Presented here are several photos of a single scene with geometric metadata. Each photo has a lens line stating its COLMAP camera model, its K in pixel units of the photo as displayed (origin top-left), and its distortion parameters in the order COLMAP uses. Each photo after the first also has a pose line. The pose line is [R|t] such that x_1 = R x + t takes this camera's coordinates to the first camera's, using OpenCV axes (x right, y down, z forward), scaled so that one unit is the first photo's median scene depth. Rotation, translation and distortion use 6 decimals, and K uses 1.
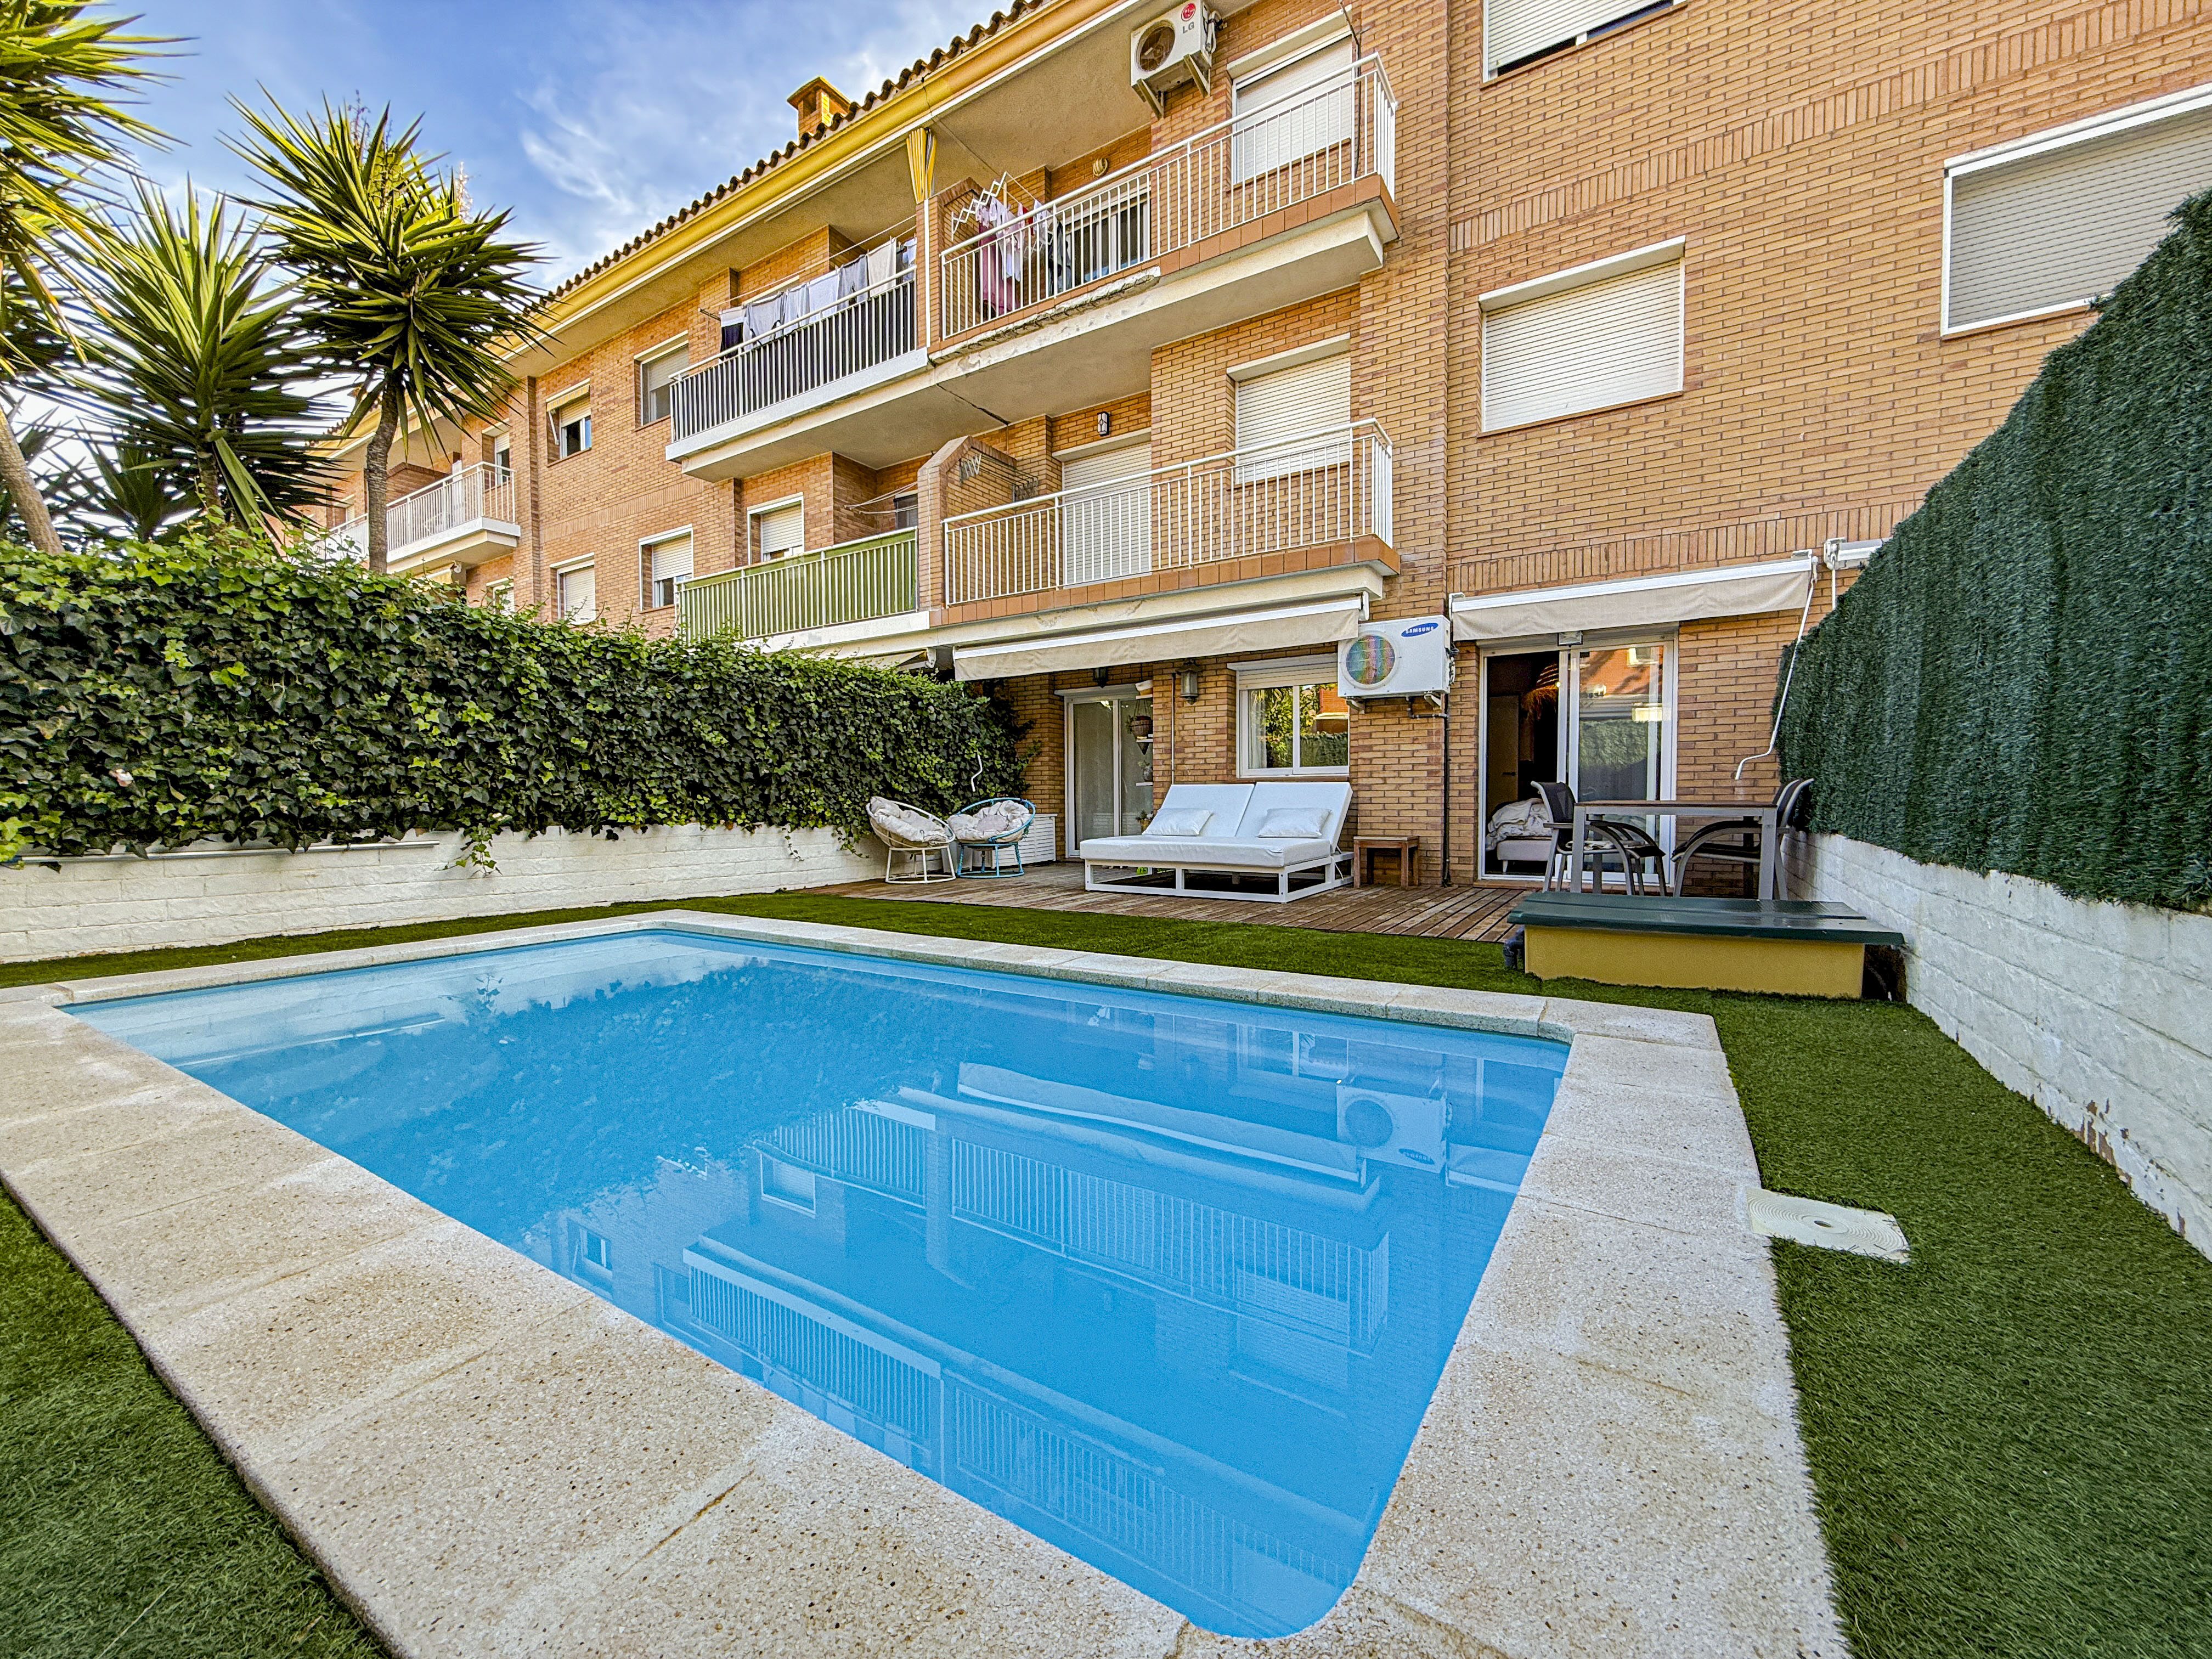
lens RADIAL K [[880.0, 0, 1100.3], [0, 880.0, 831.7], [0, 0, 1]] dist [-0.001316, -0.000331]
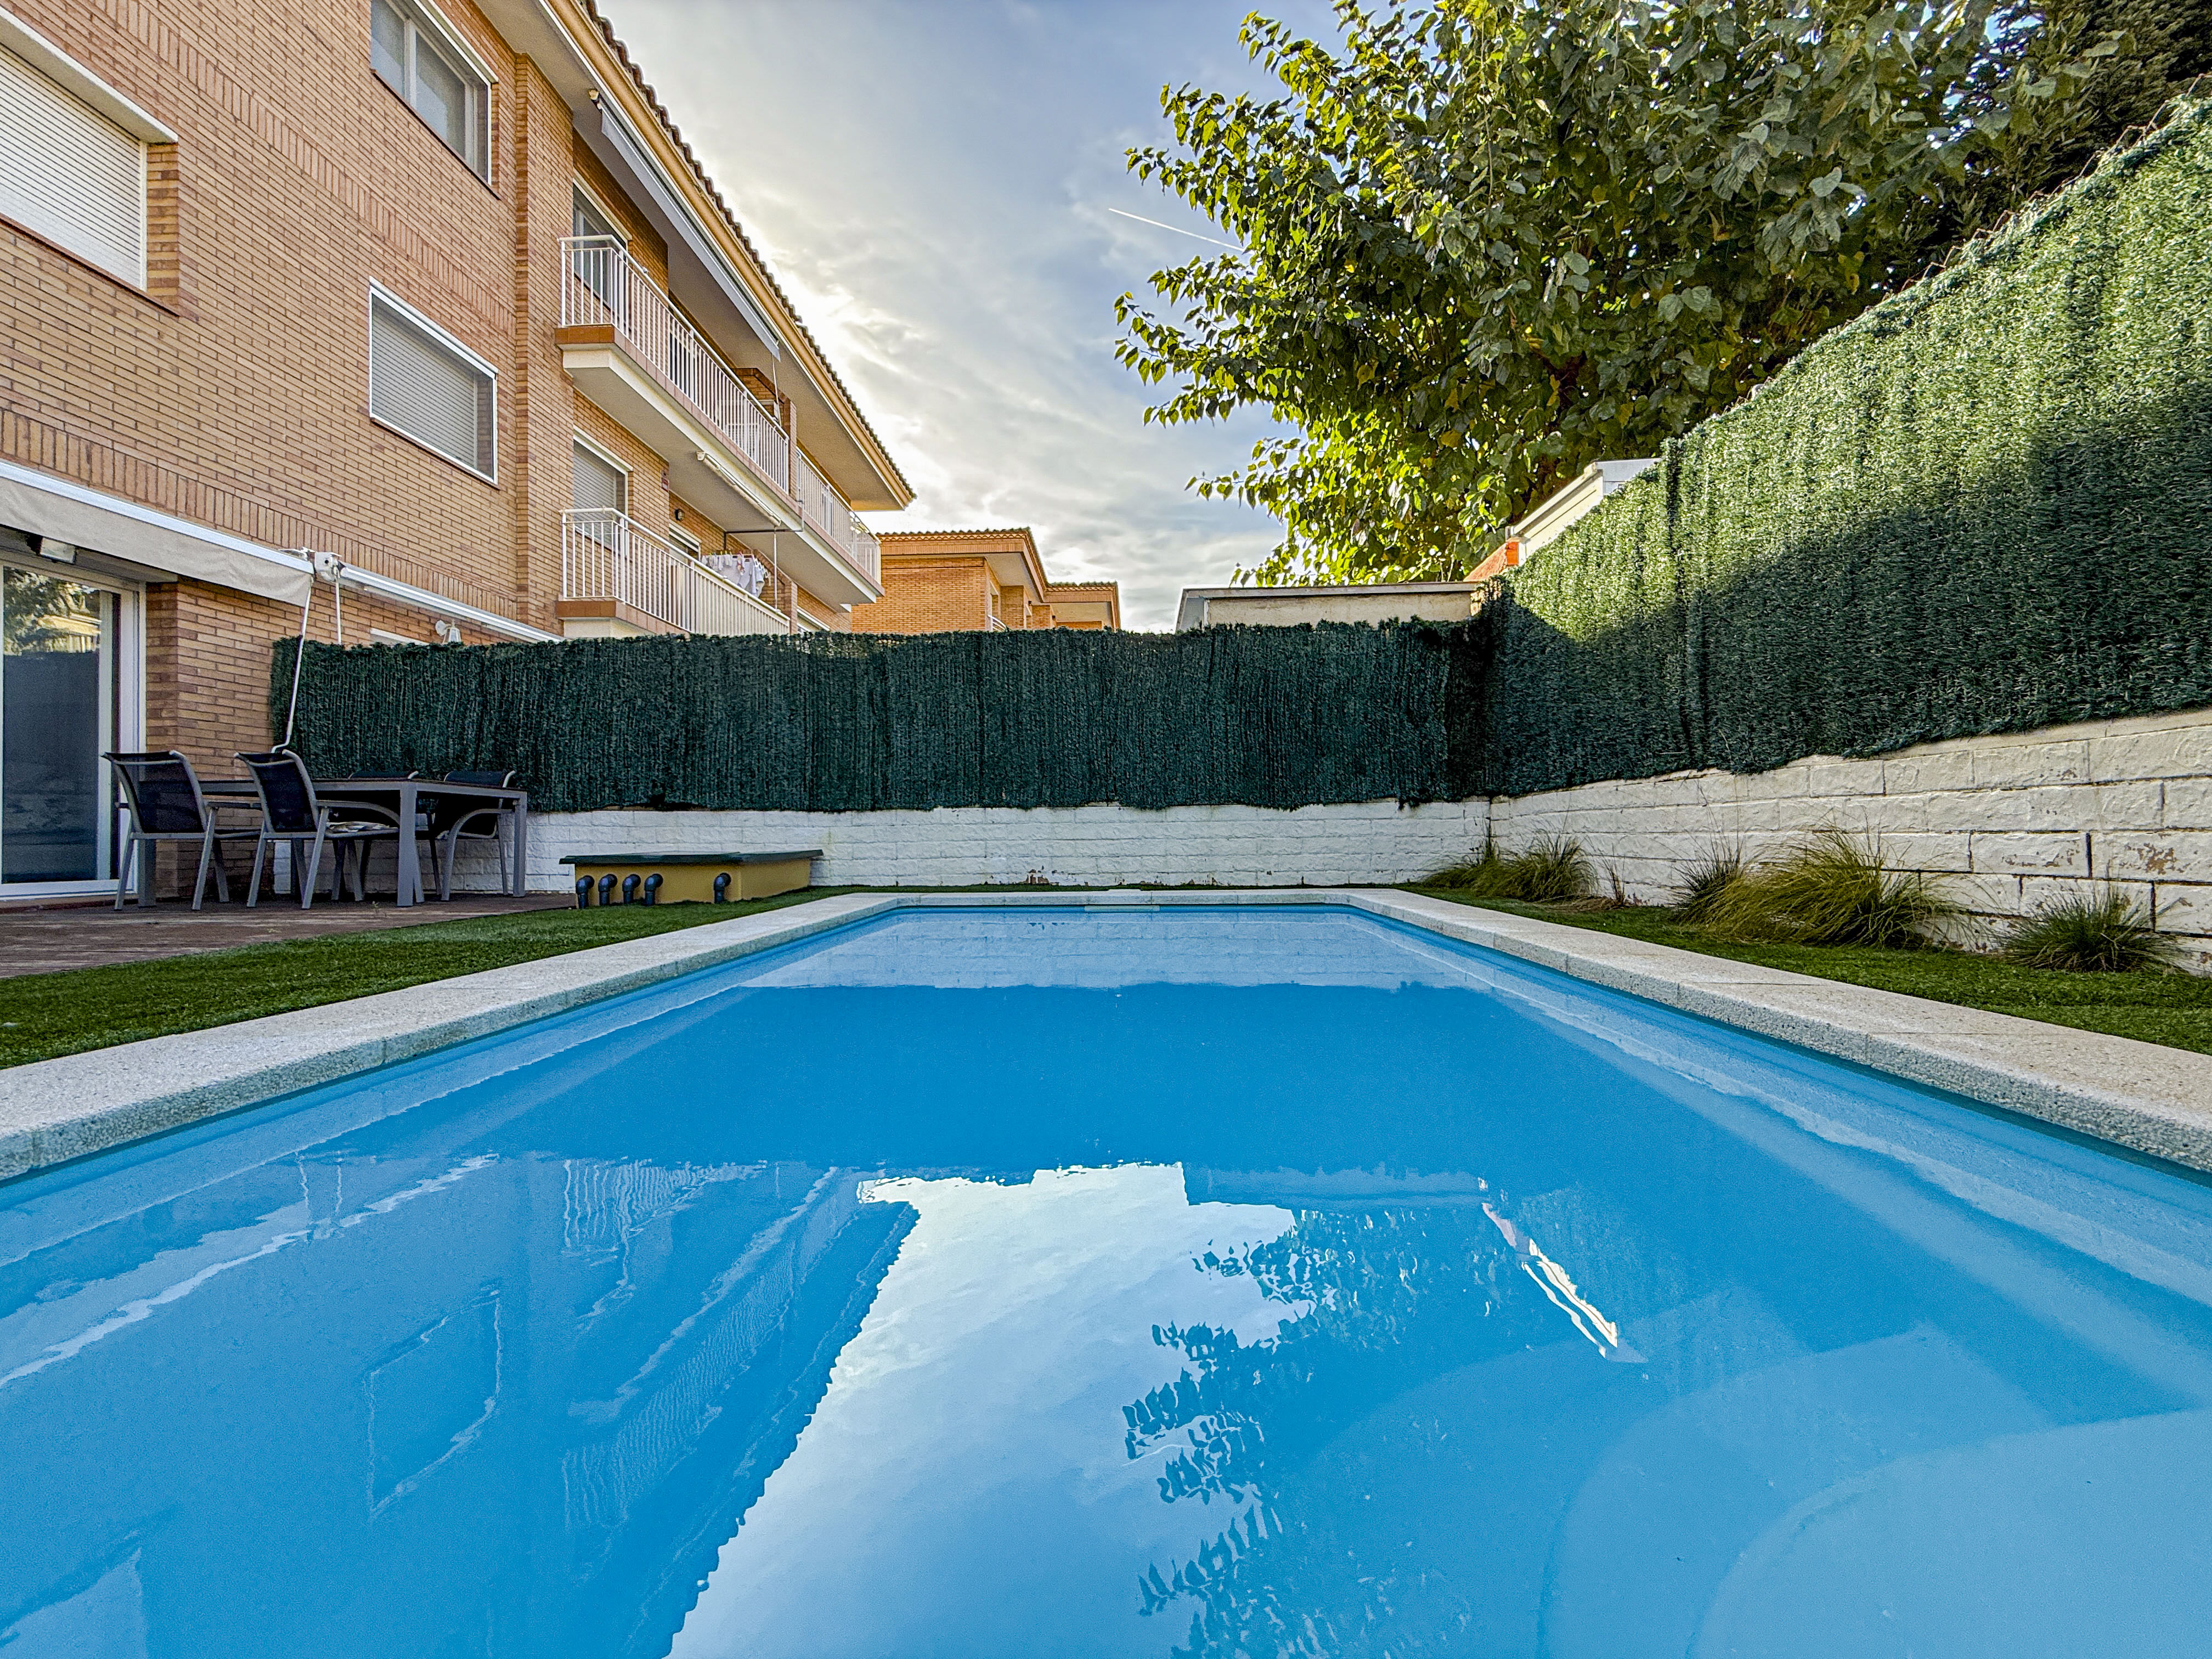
lens RADIAL K [[881.2, 0, 1098.9], [0, 881.2, 828.3], [0, 0, 1]] dist [0.000243, 0.000104]
pose [[-0.498720, 0.018140, 0.866573, -0.466447], [0.042896, 0.999072, 0.003773, 0.035092], [-0.865701, 0.039054, -0.499036, 0.594207]]
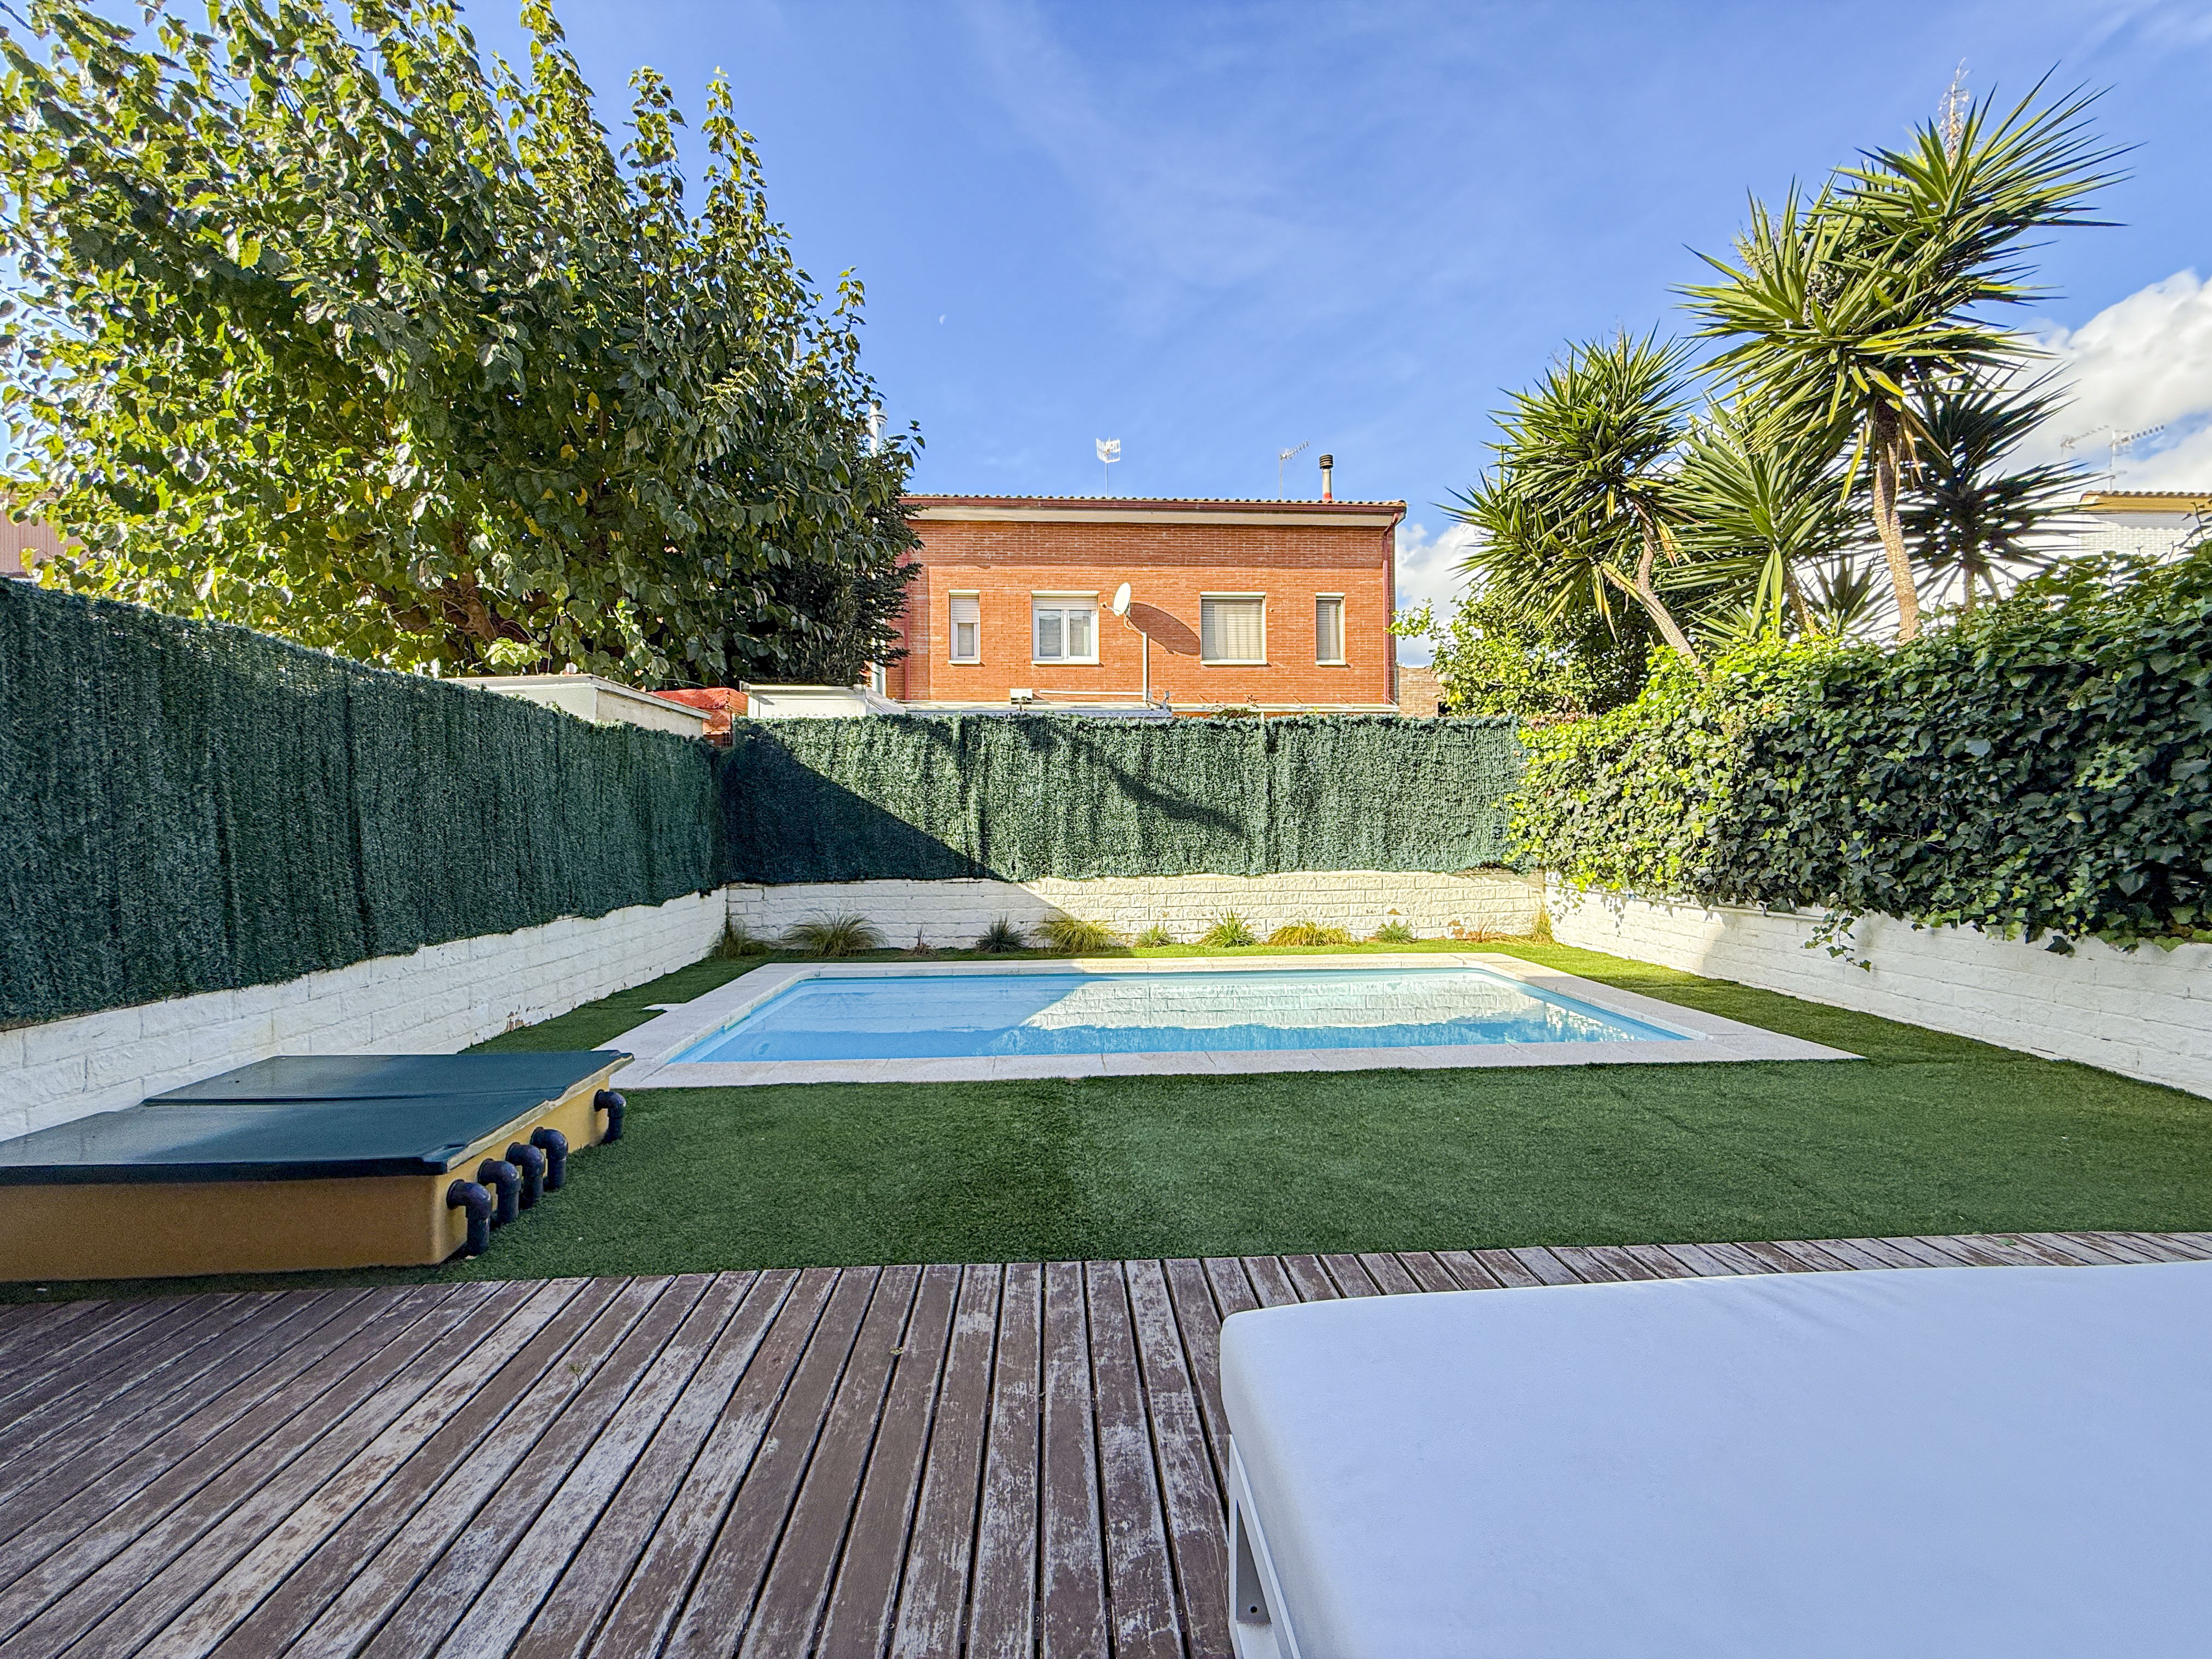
lens RADIAL K [[881.2, 0, 1098.9], [0, 881.2, 828.3], [0, 0, 1]] dist [0.000243, 0.000104]
pose [[-0.815821, 0.013486, -0.578147, 0.293268], [-0.009867, 0.999258, 0.037234, -0.083020], [0.578220, 0.036081, -0.815082, 0.988562]]
